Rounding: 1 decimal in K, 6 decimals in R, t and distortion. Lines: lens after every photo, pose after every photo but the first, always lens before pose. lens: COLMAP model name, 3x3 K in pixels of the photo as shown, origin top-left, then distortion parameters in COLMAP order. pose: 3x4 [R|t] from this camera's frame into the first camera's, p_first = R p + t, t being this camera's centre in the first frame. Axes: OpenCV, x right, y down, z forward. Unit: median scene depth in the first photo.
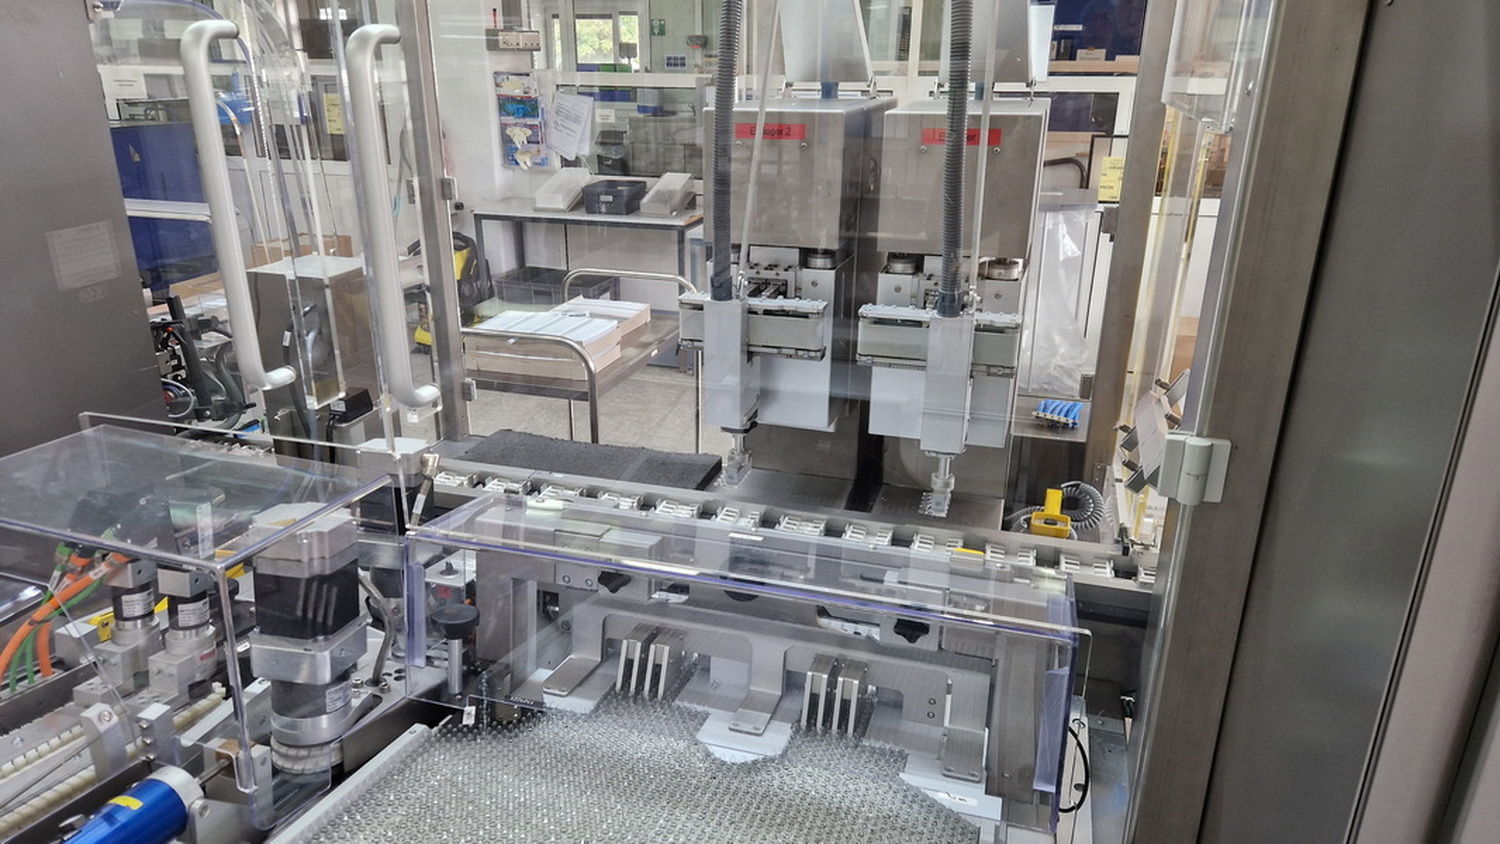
lens RADIAL K [[1015.2, 0, 735.5], [0, 1015.2, 423.3], [0, 0, 1]] dist [0.068718, -0.068342]
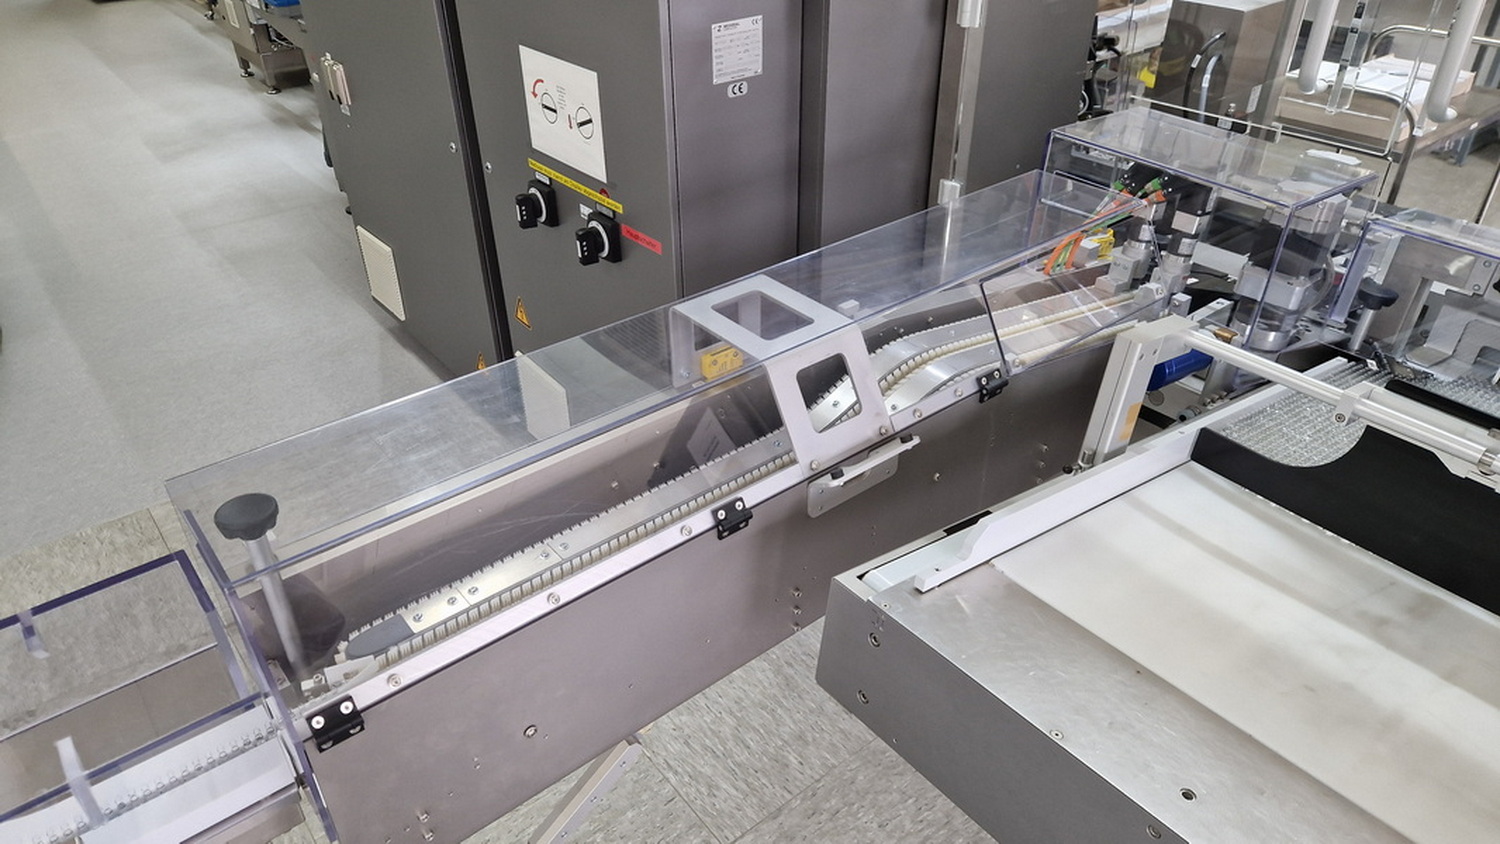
lens RADIAL K [[1015.2, 0, 756.0], [0, 1015.2, 432.0], [0, 0, 1]] dist [0.068718, -0.068342]
pose [[0.817562, 0.296173, -0.493836, -0.211216], [-0.169920, 0.943486, 0.284538, 0.113345], [0.550199, -0.148715, 0.821684, -0.544939]]
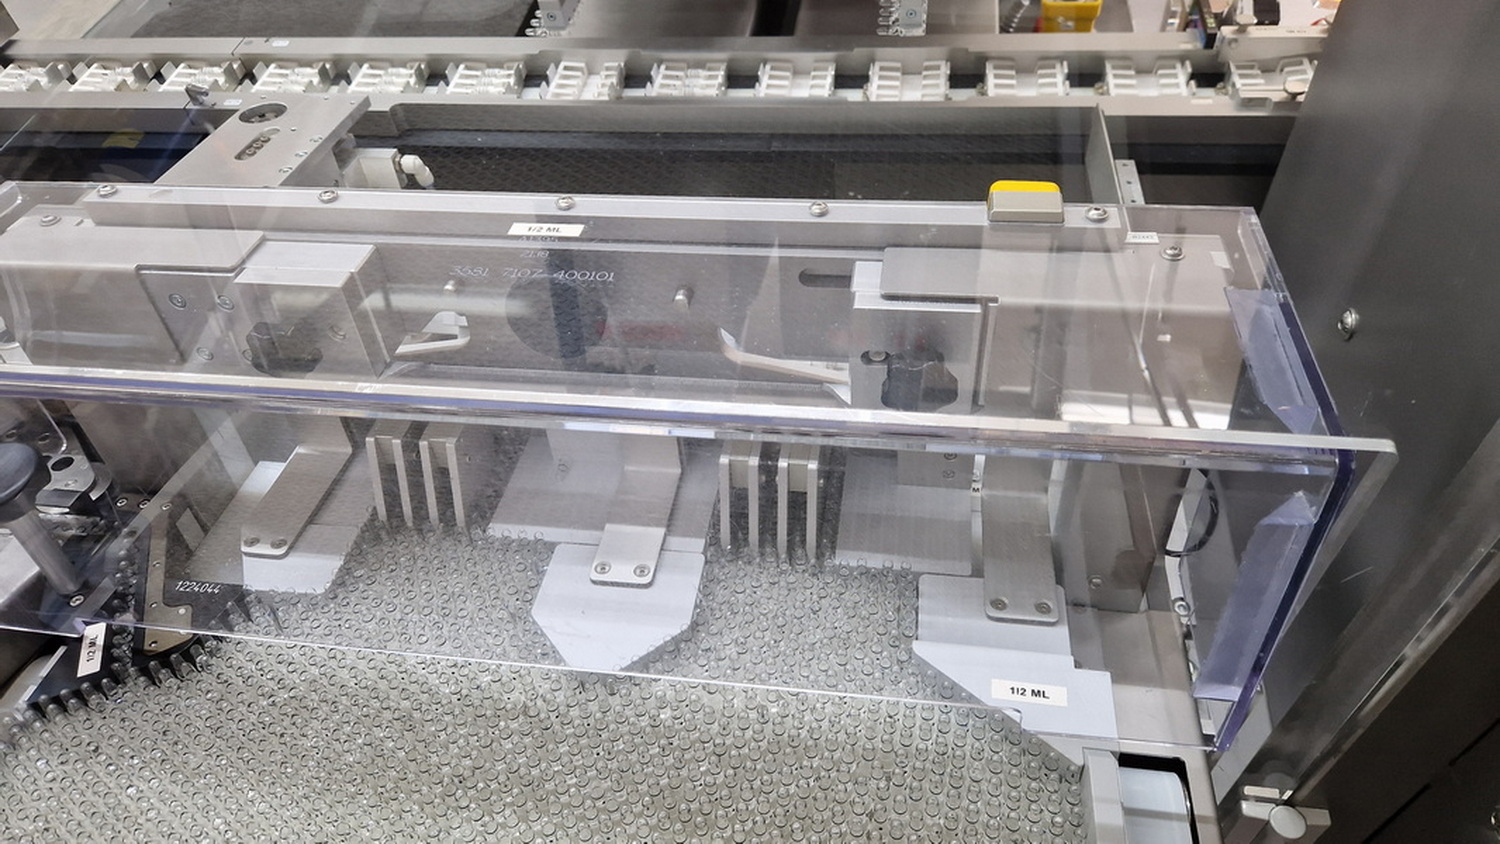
lens RADIAL K [[1015.2, 0, 739.6], [0, 1015.2, 420.4], [0, 0, 1]] dist [0.068718, -0.068342]
pose [[0.985518, -0.168268, 0.020982, 0.070520], [0.136913, 0.862604, 0.487001, -0.025593], [-0.100046, -0.477075, 0.873149, 0.528315]]
